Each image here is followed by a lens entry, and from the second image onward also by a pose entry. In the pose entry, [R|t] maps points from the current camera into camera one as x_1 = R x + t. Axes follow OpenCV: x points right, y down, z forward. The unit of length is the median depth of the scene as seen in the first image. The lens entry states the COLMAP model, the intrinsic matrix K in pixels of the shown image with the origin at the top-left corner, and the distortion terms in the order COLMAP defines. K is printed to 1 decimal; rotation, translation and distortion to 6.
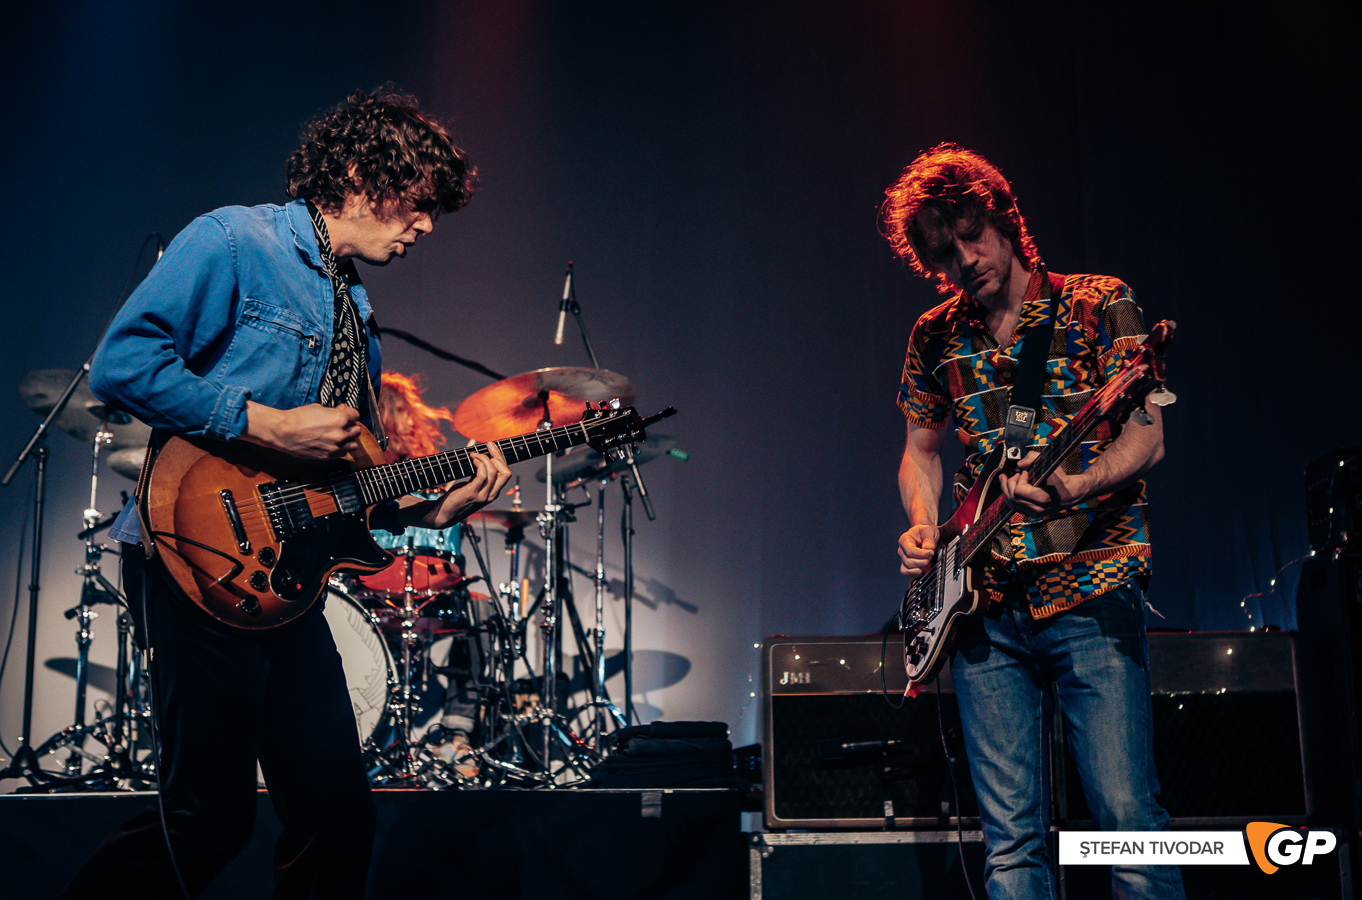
lens RADIAL K [[1862.7, 0, 741.2], [0, 1862.7, 425.1], [0, 0, 1]] dist [-0.012048, 0.000000]
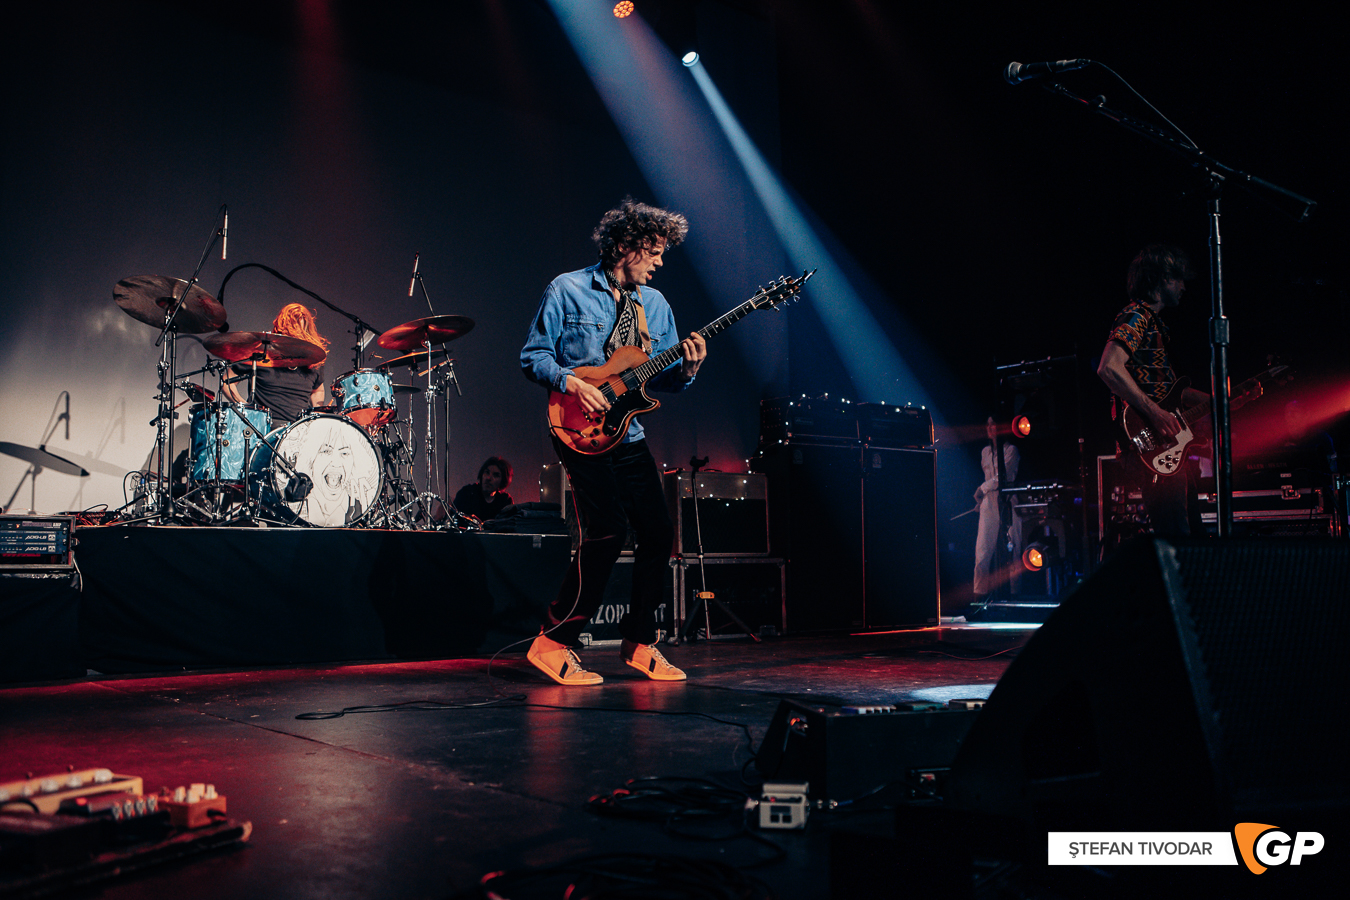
lens RADIAL K [[1152.2, 0, 679.0], [0, 1152.2, 443.8], [0, 0, 1]] dist [-0.010581, 0.011020]
pose [[0.834872, 0.068908, 0.546114, -0.583035], [-0.121104, 0.990818, 0.060117, 0.001356], [-0.536957, -0.116326, 0.835551, -0.127021]]
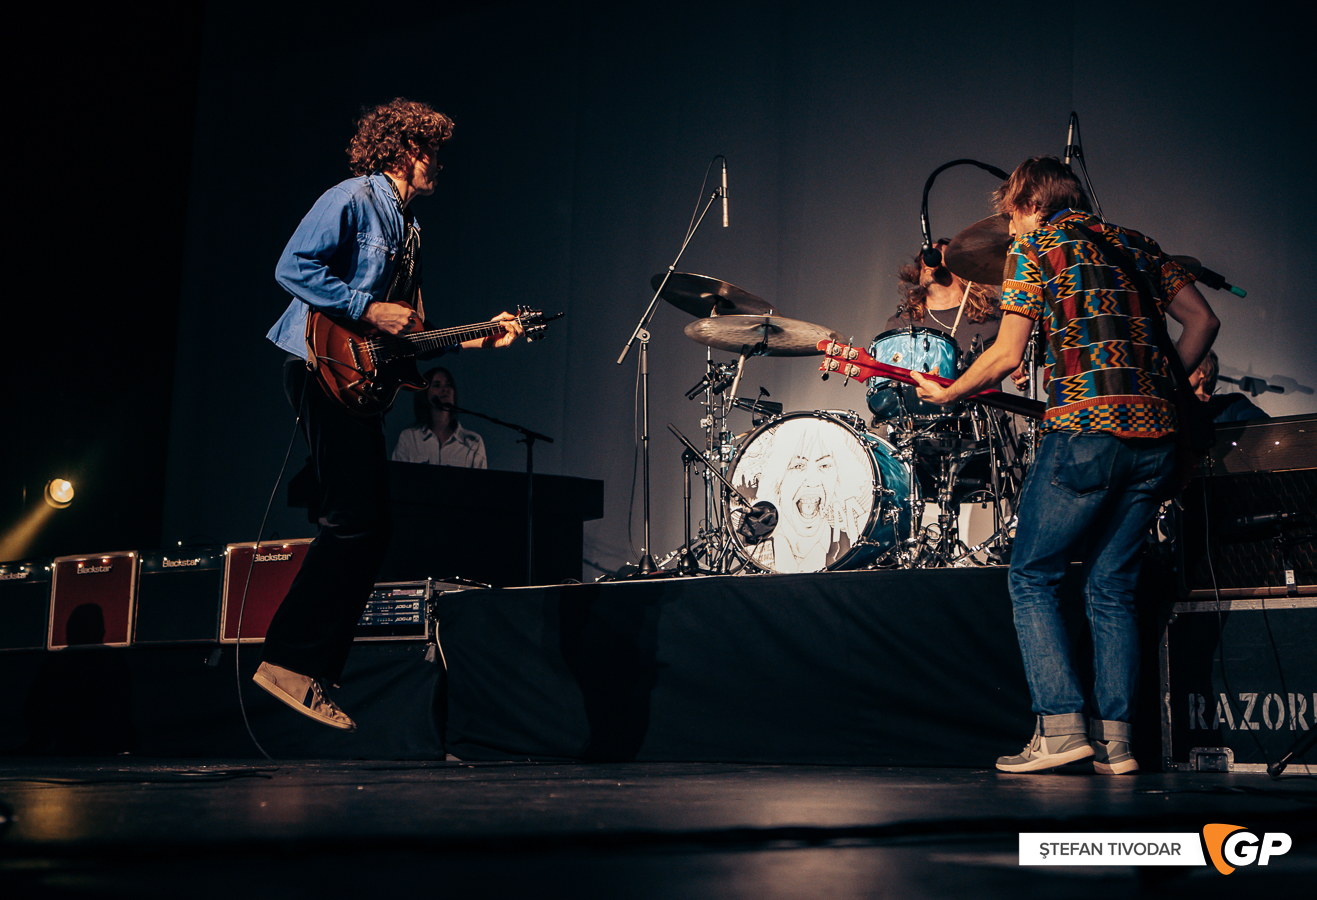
lens RADIAL K [[1812.6, 0, 654.0], [0, 1812.6, 455.0], [0, 0, 1]] dist [0.022591, 0.000000]
pose [[0.793526, -0.076076, -0.603762, 0.421978], [0.121434, 0.991996, 0.034607, 0.057293], [0.596297, -0.100779, 0.796413, -0.032757]]
